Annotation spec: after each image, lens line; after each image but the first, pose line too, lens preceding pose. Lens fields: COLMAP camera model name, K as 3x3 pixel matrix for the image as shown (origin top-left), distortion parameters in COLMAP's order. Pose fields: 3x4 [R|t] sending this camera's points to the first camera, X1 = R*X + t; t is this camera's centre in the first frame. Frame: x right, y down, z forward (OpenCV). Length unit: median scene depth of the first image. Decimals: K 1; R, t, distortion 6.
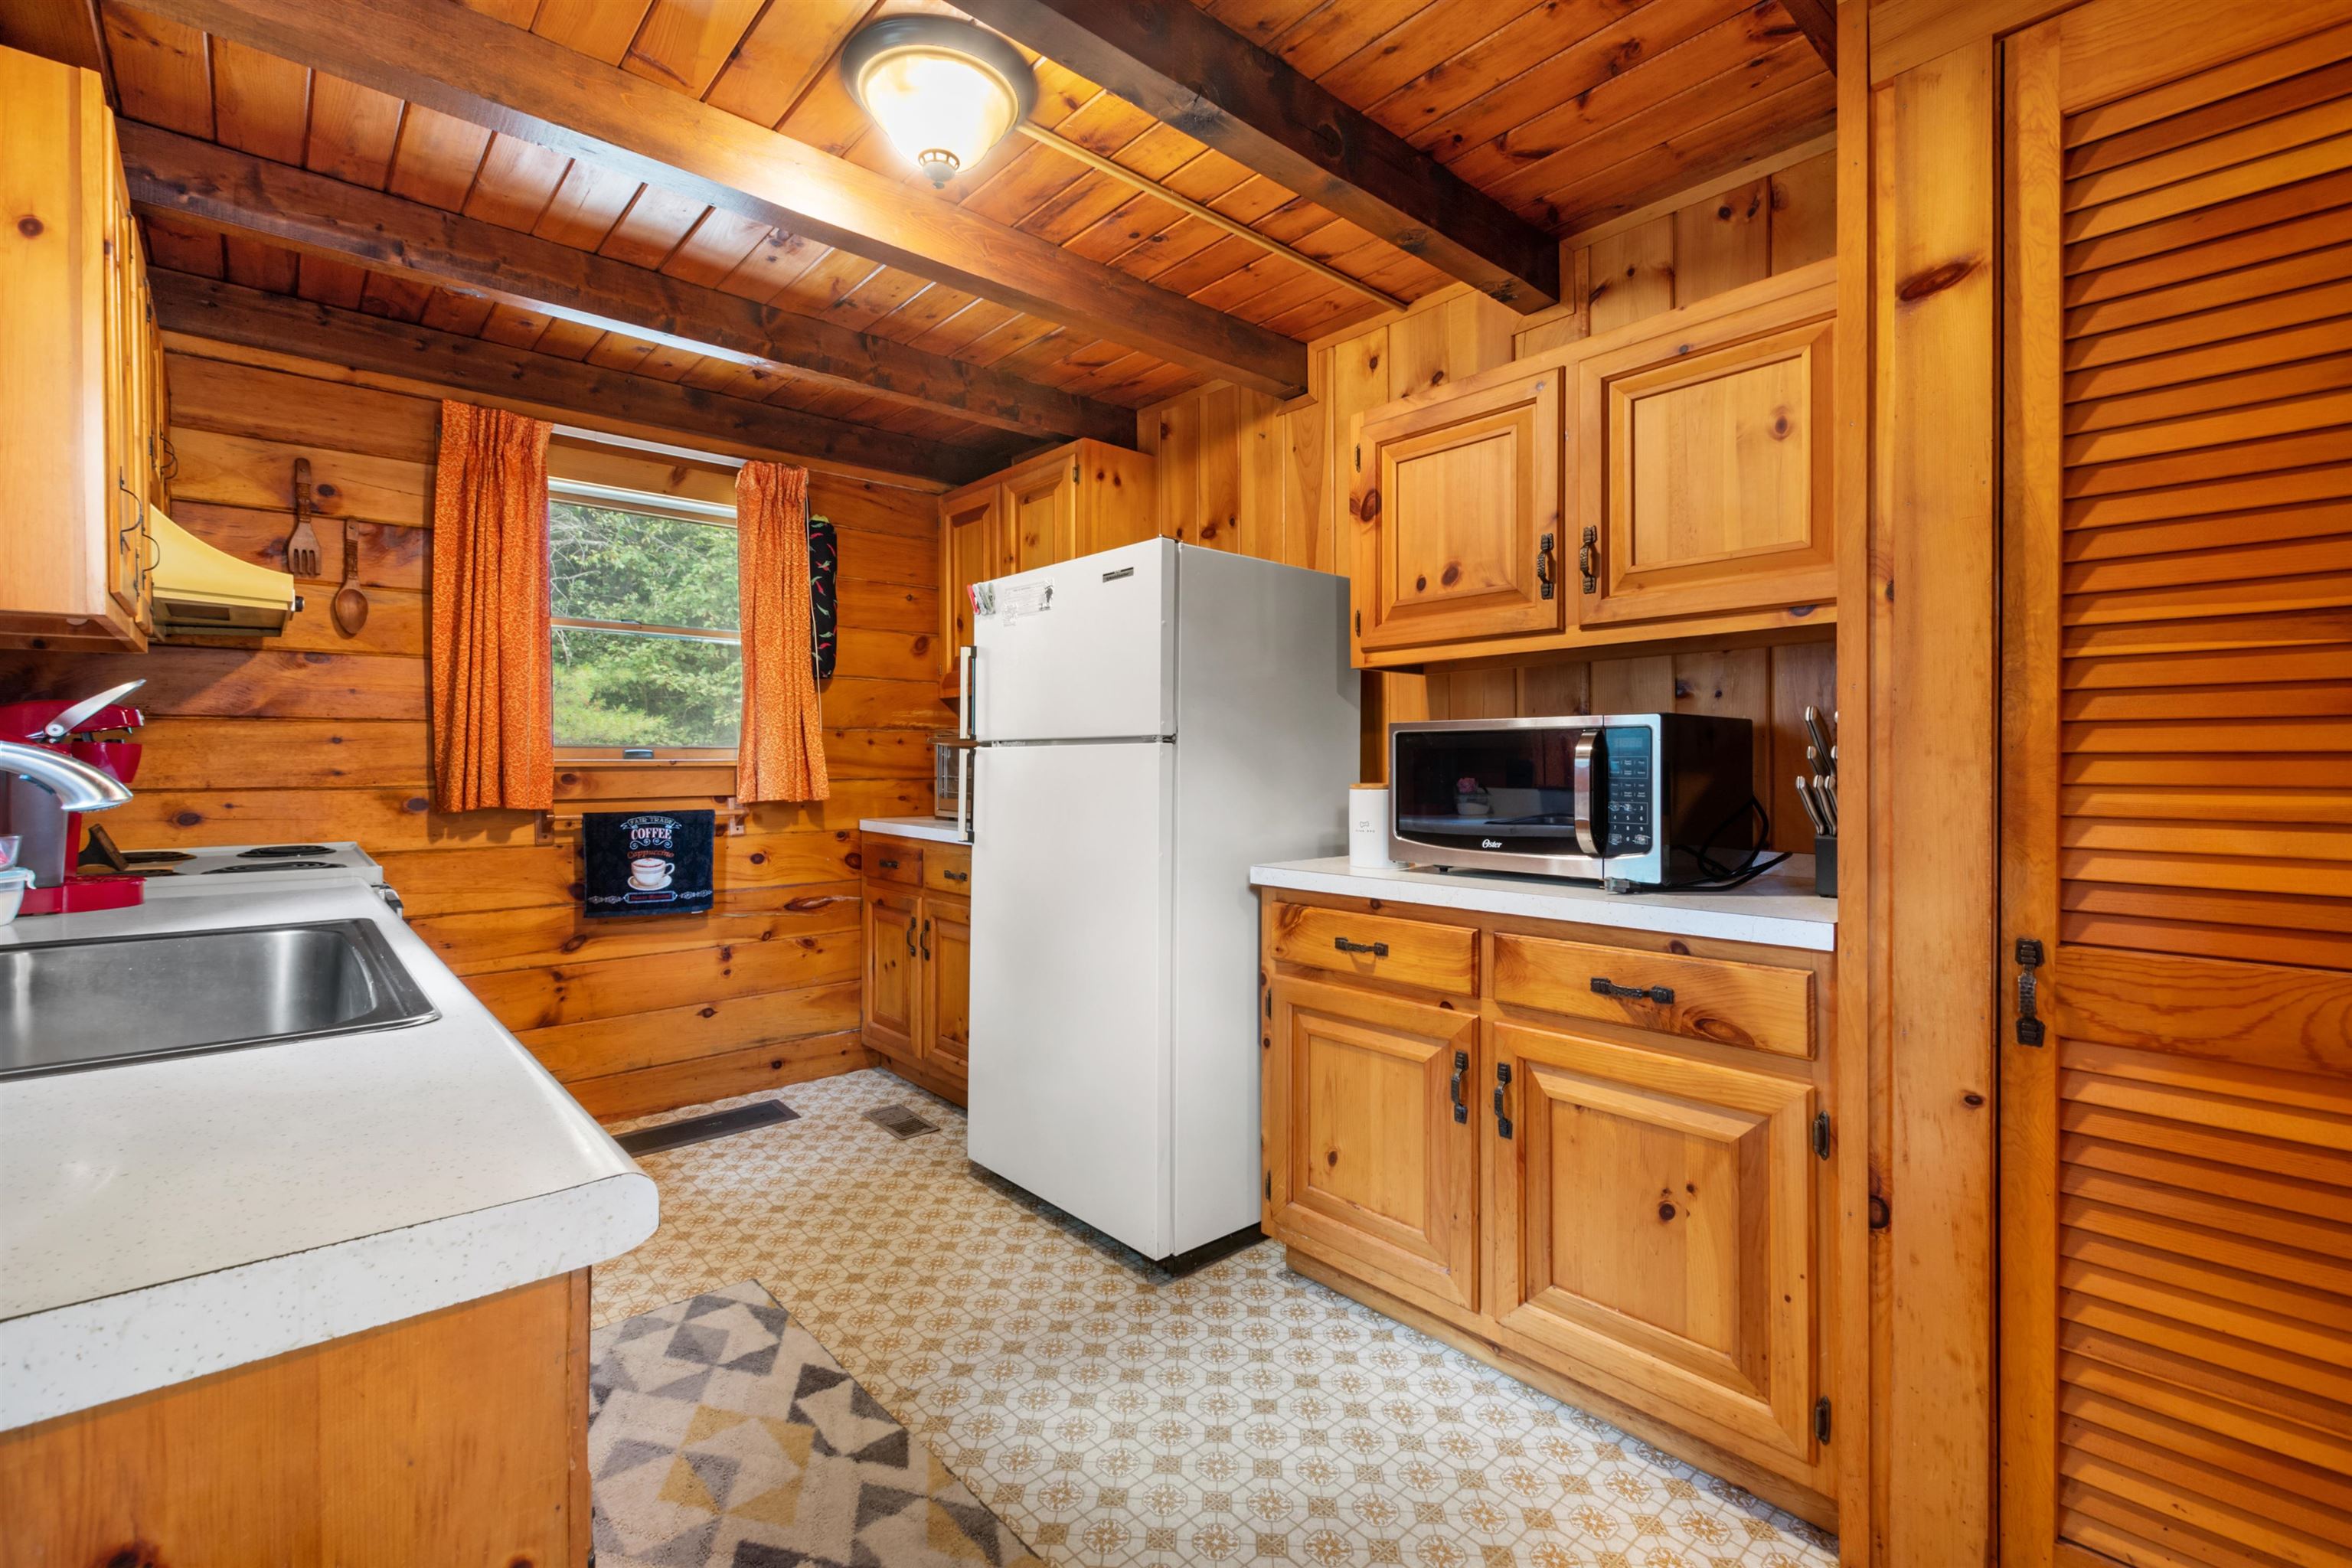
lens RADIAL K [[1023.2, 0, 1166.4], [0, 1023.2, 772.7], [0, 0, 1]] dist [0.001266, -0.000469]
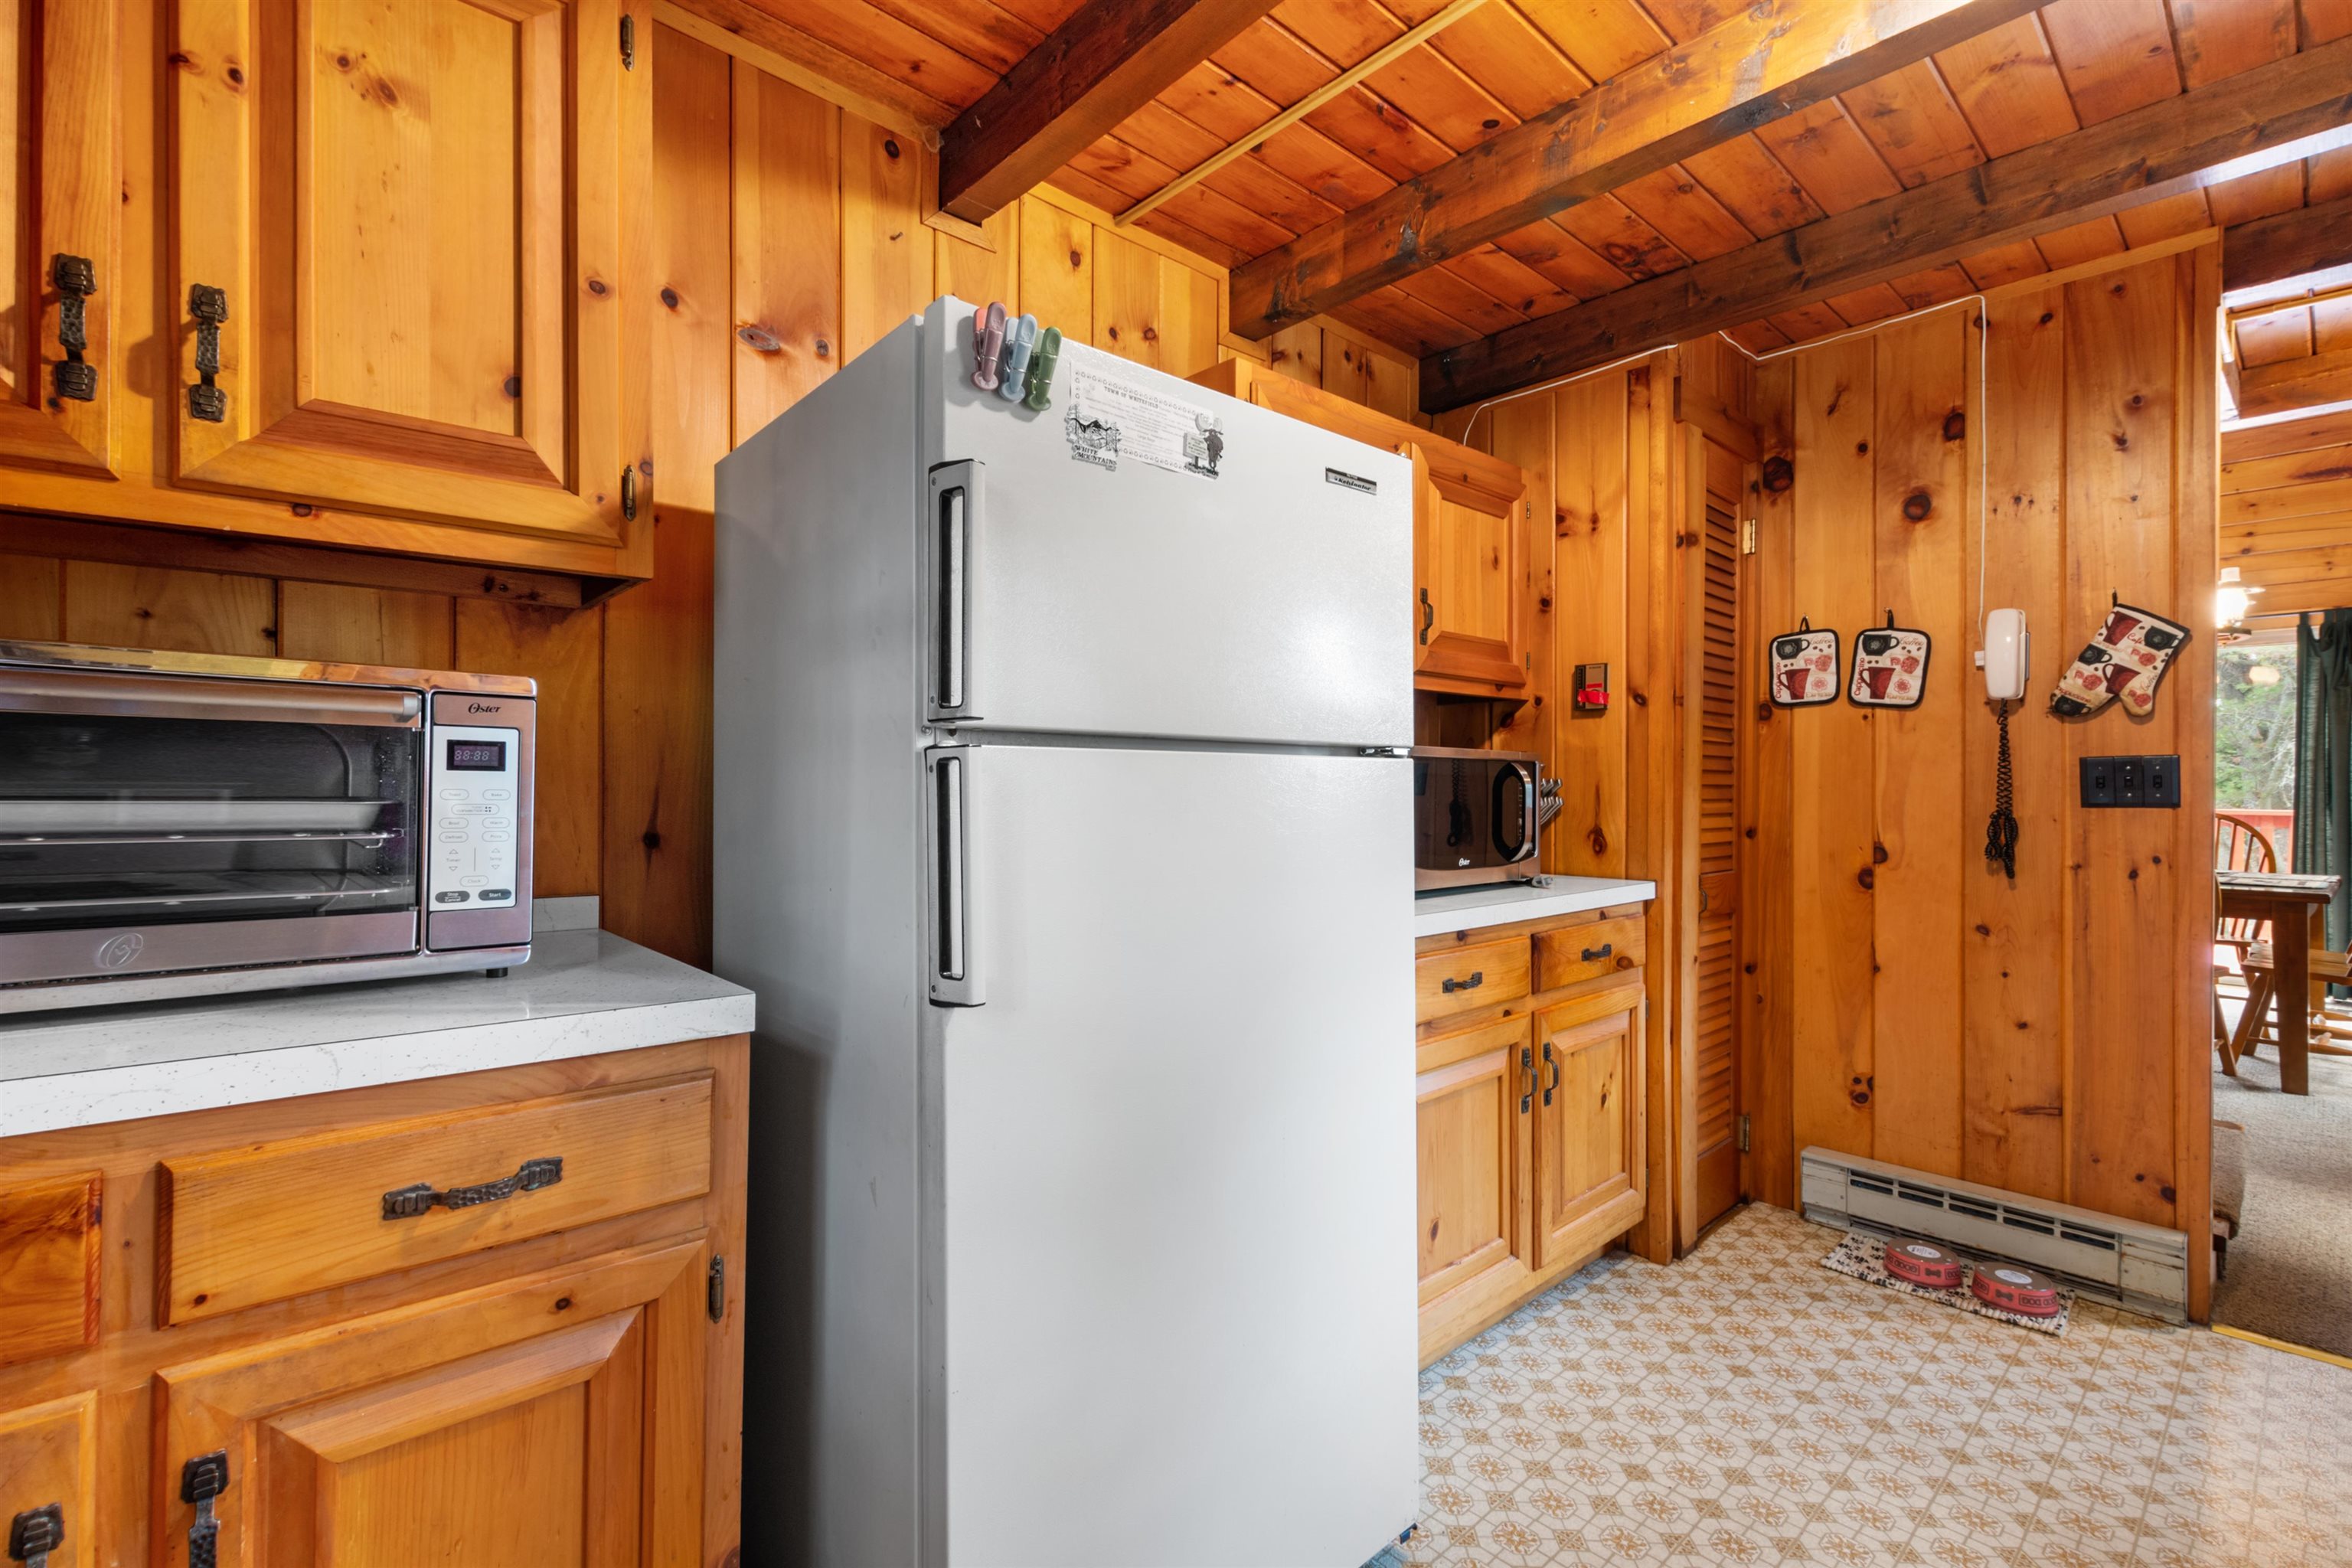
lens RADIAL K [[1023.2, 0, 1166.4], [0, 1023.2, 782.4], [0, 0, 1]] dist [0.001266, -0.000469]
pose [[0.003685, 0.003730, 0.999986, -0.786796], [0.002530, 0.999990, -0.003740, -0.012617], [-0.999990, 0.002543, 0.003675, 1.320866]]
